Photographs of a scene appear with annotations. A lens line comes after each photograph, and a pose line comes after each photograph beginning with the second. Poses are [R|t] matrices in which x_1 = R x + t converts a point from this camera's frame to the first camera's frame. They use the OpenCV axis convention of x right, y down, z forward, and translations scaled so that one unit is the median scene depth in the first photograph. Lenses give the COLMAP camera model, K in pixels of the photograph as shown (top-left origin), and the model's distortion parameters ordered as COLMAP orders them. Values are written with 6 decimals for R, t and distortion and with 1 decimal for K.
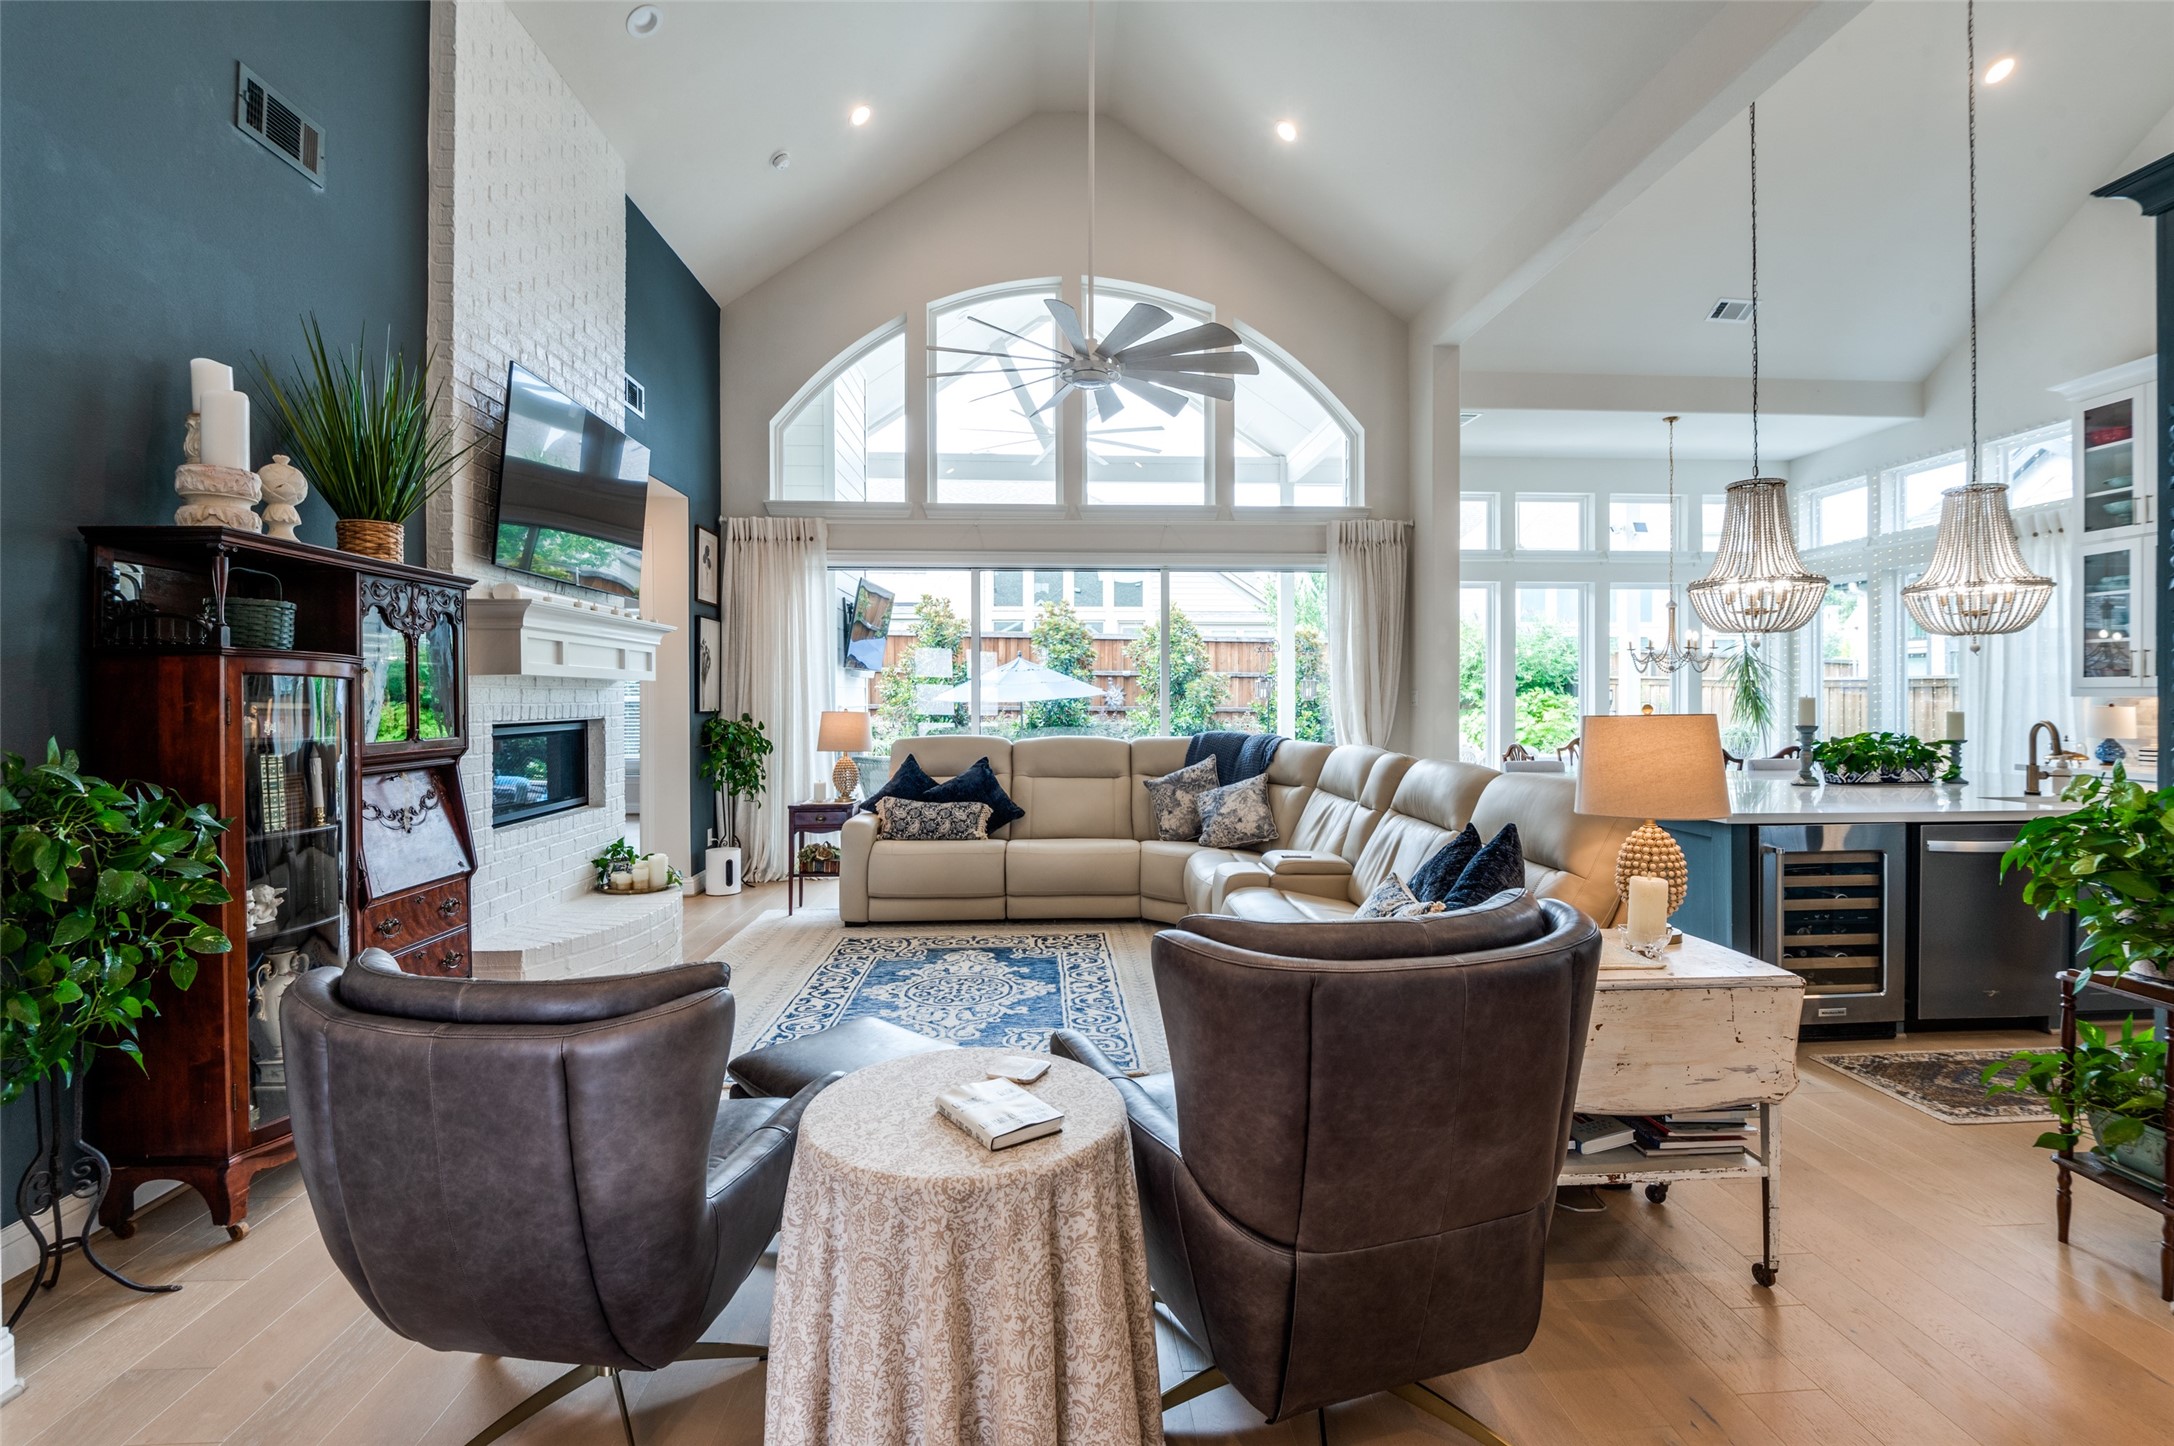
lens RADIAL K [[978.1, 0, 1108.8], [0, 978.1, 701.2], [0, 0, 1]] dist [-0.000785, -0.002580]
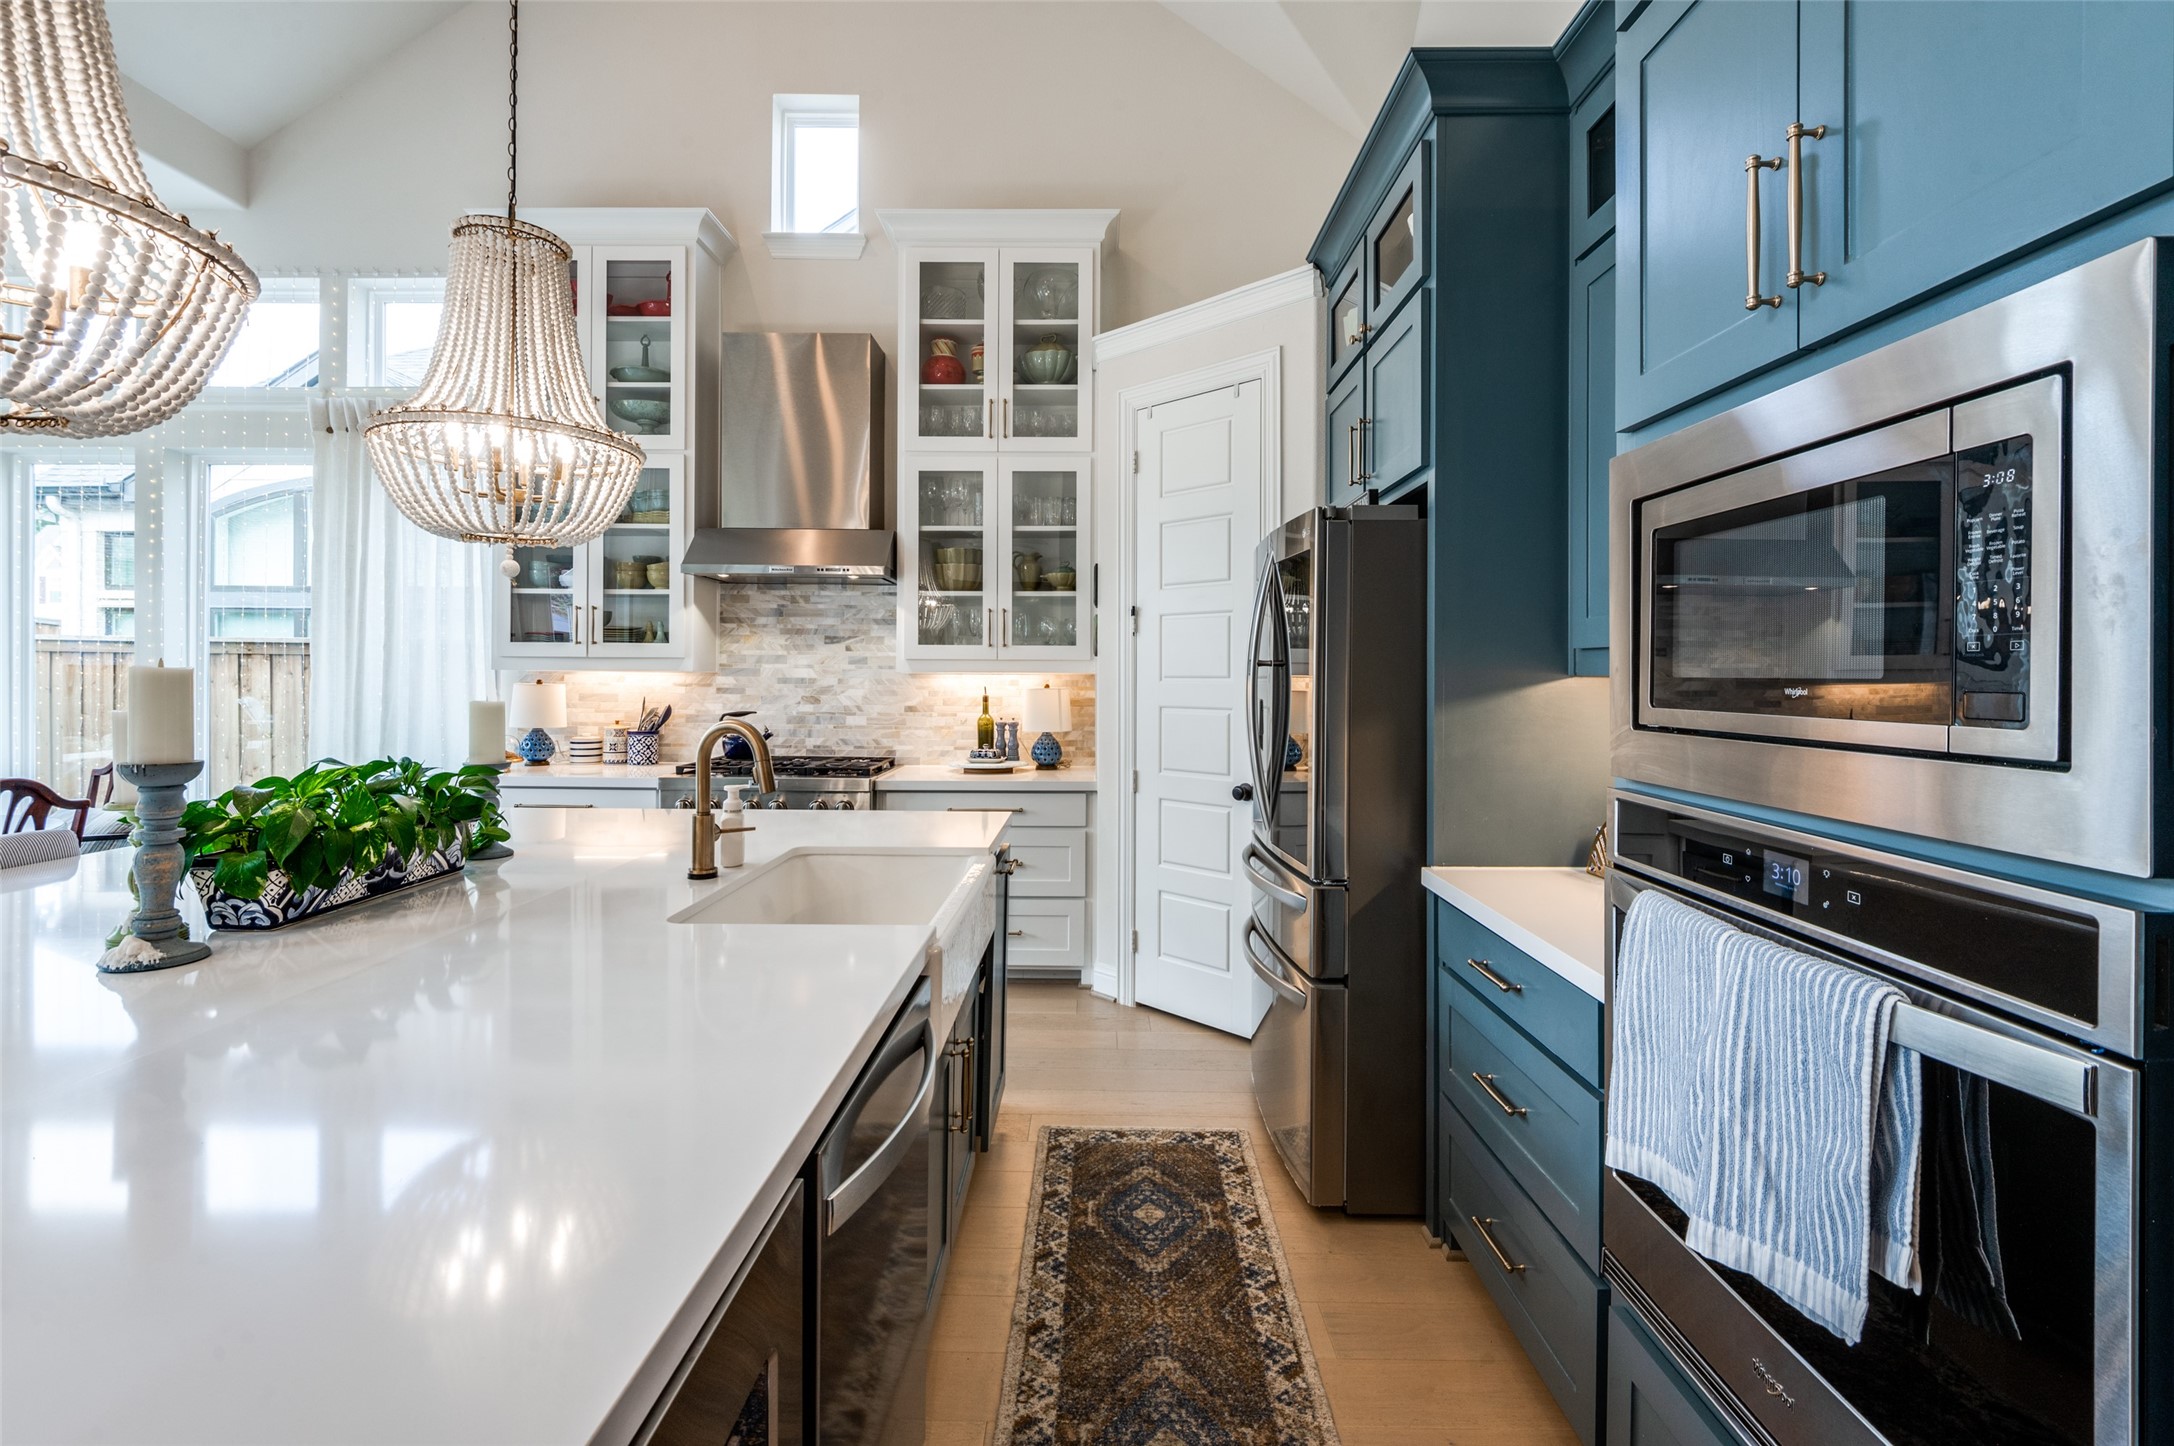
lens RADIAL K [[978.1, 0, 1092.0], [0, 978.1, 675.5], [0, 0, 1]] dist [-0.000785, -0.002580]
pose [[0.075892, 0.001460, 0.997115, 0.441636], [-0.004863, 0.999988, -0.001094, -0.002612], [-0.997104, -0.004766, 0.075898, 0.699811]]
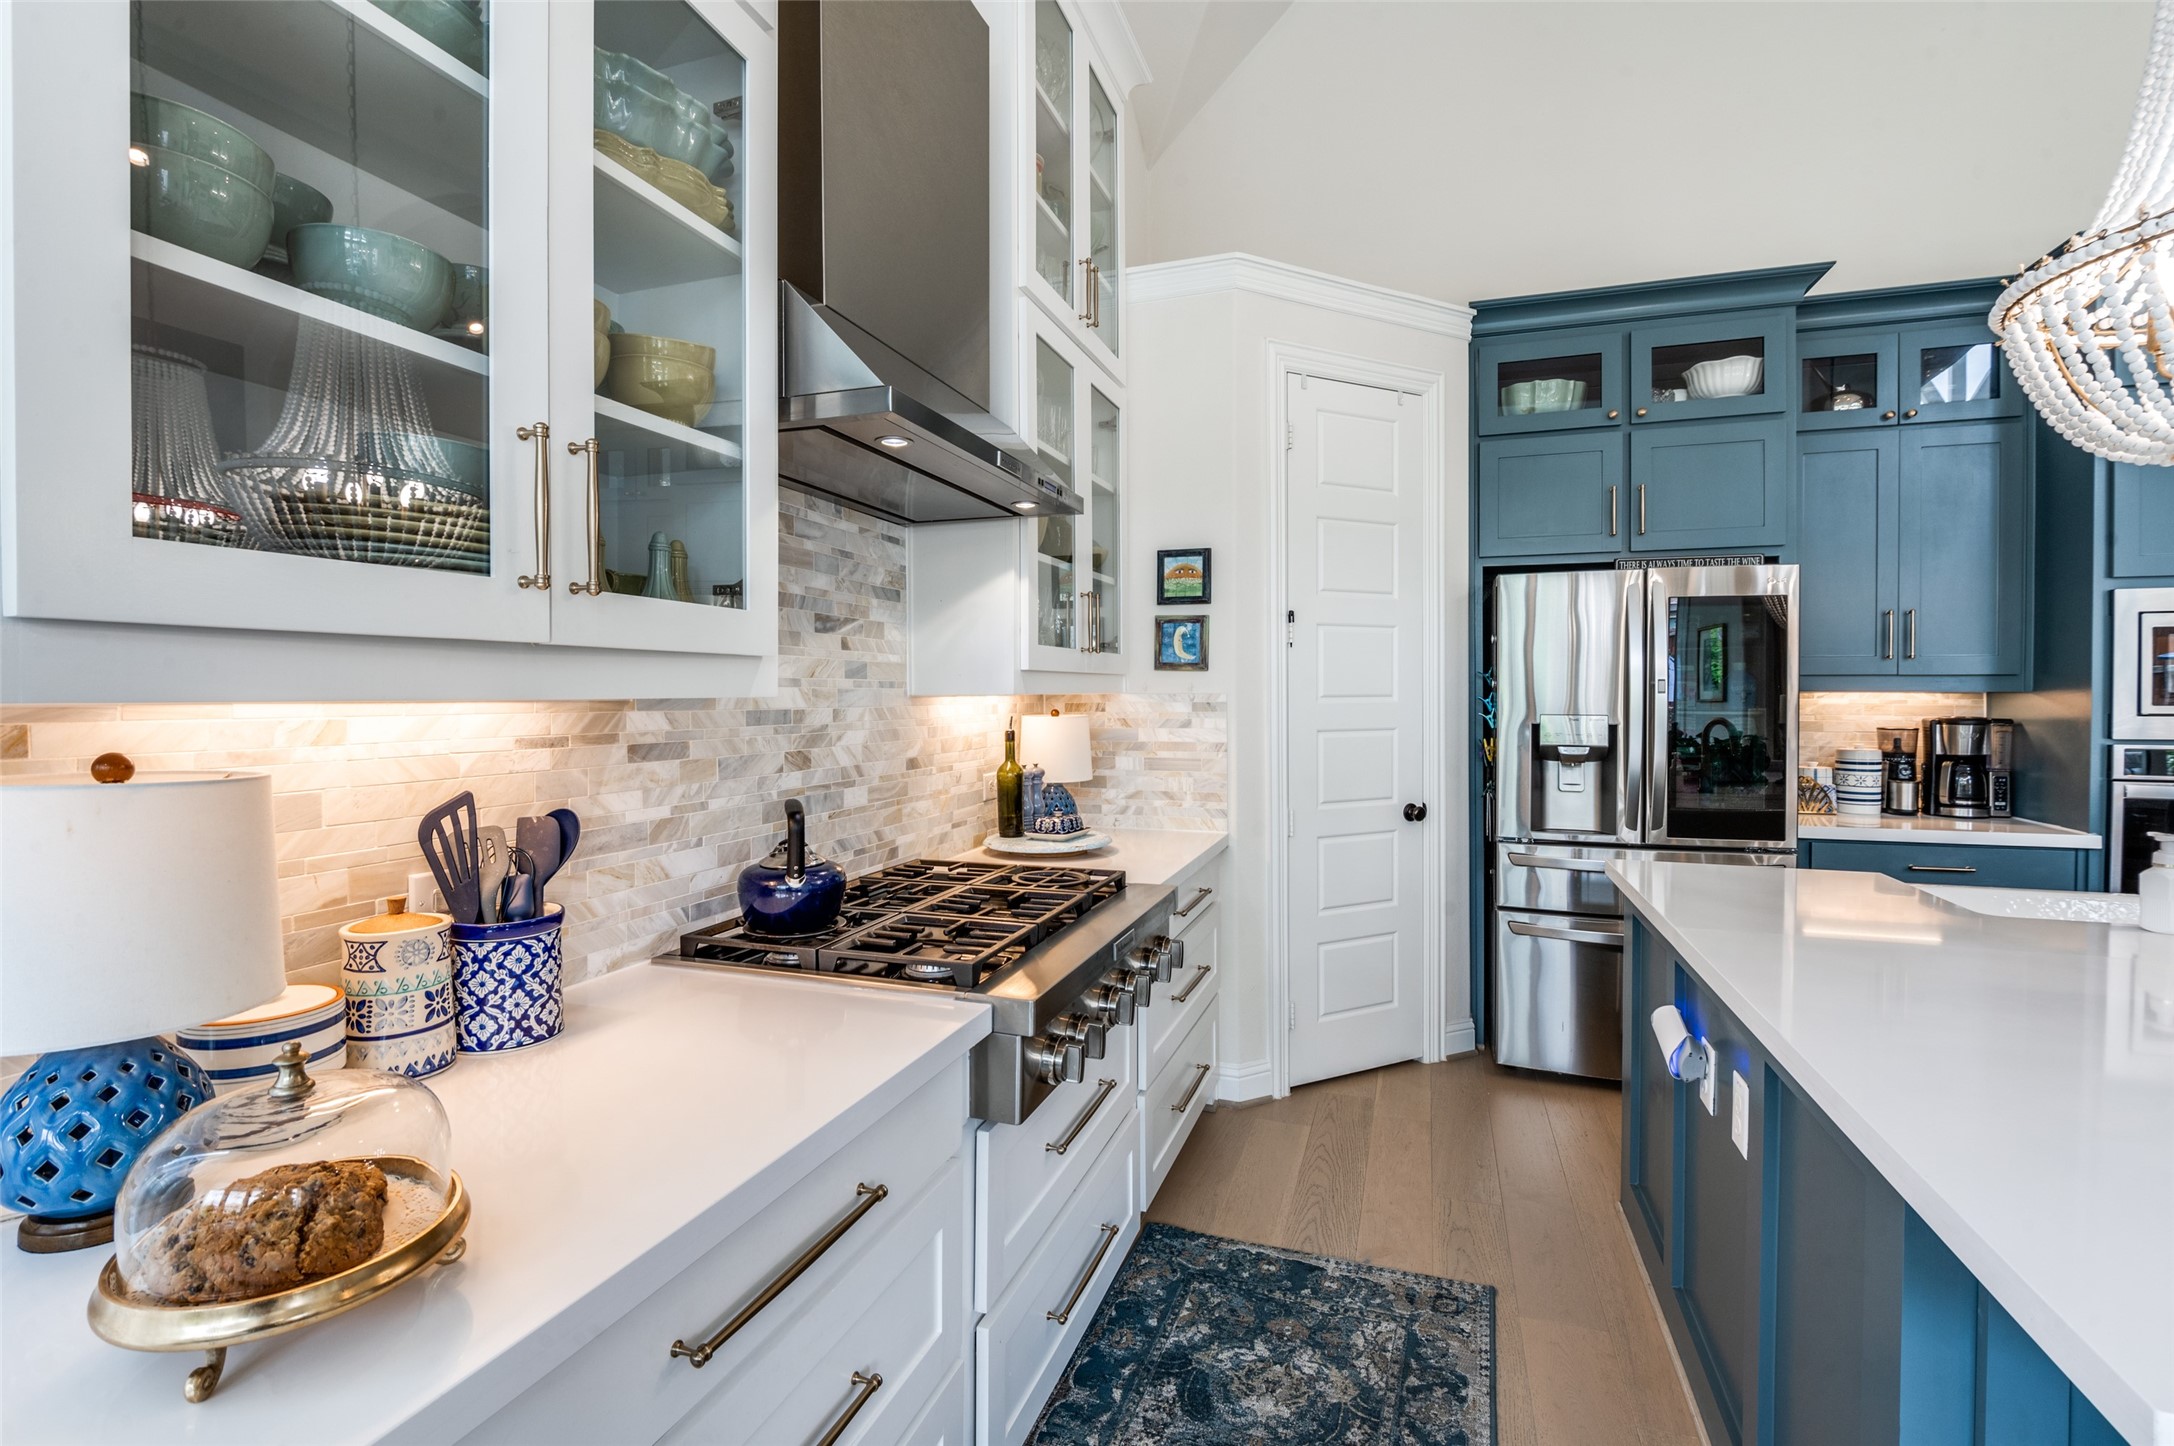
lens RADIAL K [[978.1, 0, 1098.8], [0, 978.1, 702.8], [0, 0, 1]] dist [-0.000785, -0.002580]
pose [[-0.923248, -0.001653, 0.384201, 1.118286], [0.003847, 0.999901, 0.013546, -0.007887], [-0.384186, 0.013984, -0.923150, 1.396531]]
